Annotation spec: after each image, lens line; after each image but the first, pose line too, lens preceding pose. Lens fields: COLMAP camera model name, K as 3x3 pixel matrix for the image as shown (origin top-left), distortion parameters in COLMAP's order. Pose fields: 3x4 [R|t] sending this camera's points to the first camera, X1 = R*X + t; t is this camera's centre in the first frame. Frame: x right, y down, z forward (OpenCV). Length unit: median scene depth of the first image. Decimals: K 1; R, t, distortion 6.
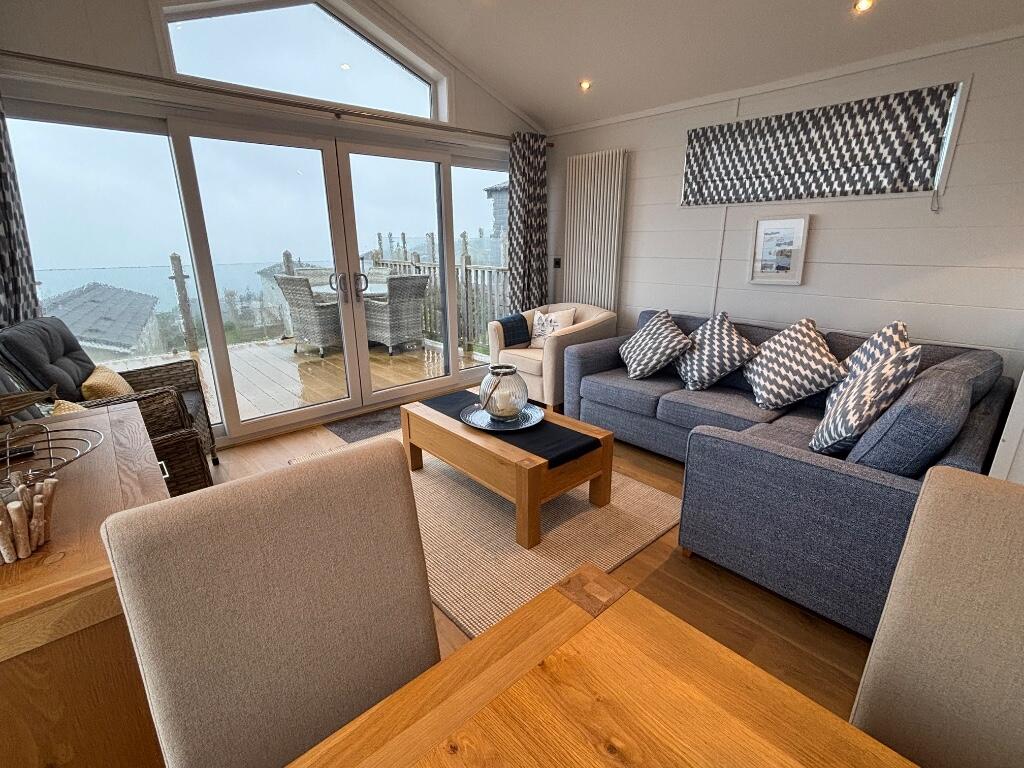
lens RADIAL K [[478.1, 0, 510.8], [0, 478.1, 382.0], [0, 0, 1]] dist [0.000324, 0.001051]
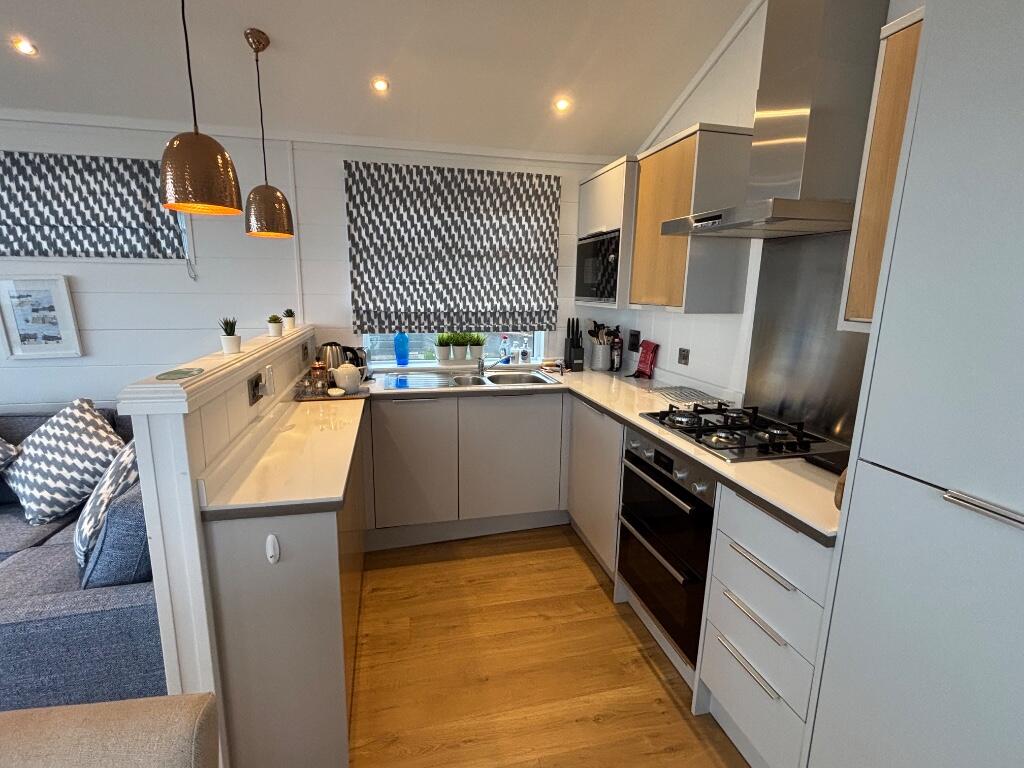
lens RADIAL K [[478.1, 0, 508.3], [0, 478.1, 384.3], [0, 0, 1]] dist [0.000324, 0.001051]
pose [[0.468804, -0.164968, 0.867761, 0.249541], [0.237447, 0.969780, 0.056084, -0.025729], [-0.850789, 0.179755, 0.493808, -0.061476]]
